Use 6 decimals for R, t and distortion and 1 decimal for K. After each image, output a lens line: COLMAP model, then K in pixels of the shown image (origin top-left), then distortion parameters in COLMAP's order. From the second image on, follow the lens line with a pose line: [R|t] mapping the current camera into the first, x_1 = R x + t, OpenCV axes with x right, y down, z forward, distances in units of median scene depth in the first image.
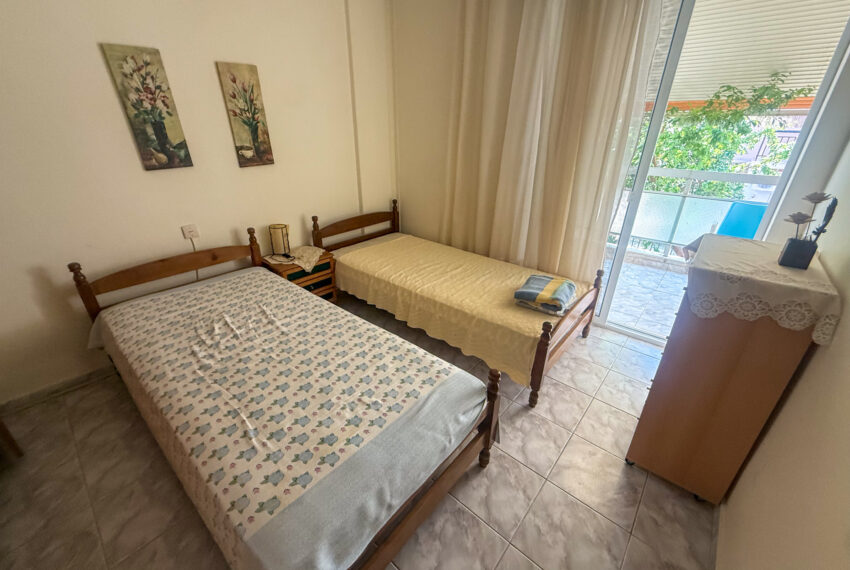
lens RADIAL K [[341.3, 0, 423.6], [0, 341.3, 285.4], [0, 0, 1]] dist [0.000521, -0.000184]
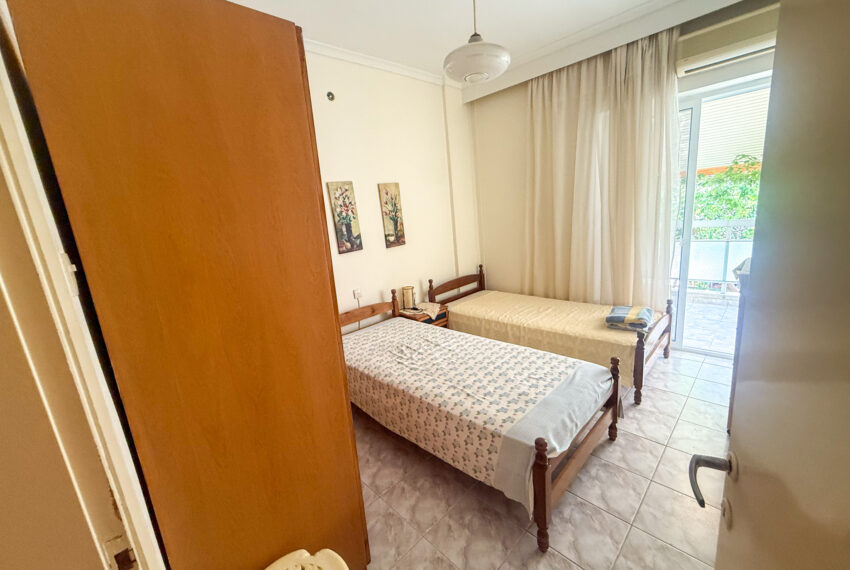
lens RADIAL K [[341.3, 0, 423.6], [0, 341.3, 285.4], [0, 0, 1]] dist [0.000521, -0.000184]
pose [[0.991866, -0.080054, -0.098964, -0.283759], [0.056533, 0.973636, -0.220992, 0.147172], [0.114046, 0.213600, 0.970241, -0.378678]]
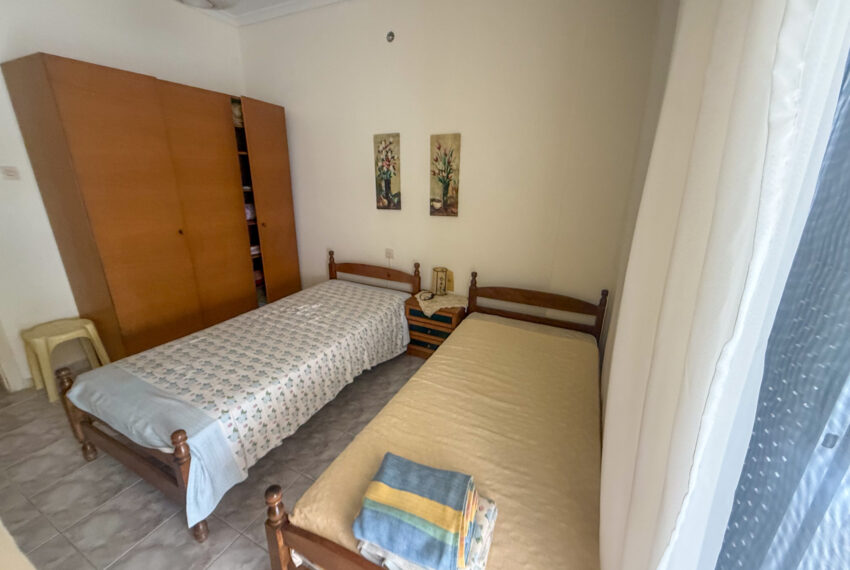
lens RADIAL K [[341.3, 0, 423.6], [0, 341.3, 285.4], [0, 0, 1]] dist [0.000521, -0.000184]
pose [[0.251189, 0.290039, -0.923462, 0.722304], [-0.428684, 0.888717, 0.162521, -0.347028], [0.867833, 0.355050, 0.347571, 0.721797]]
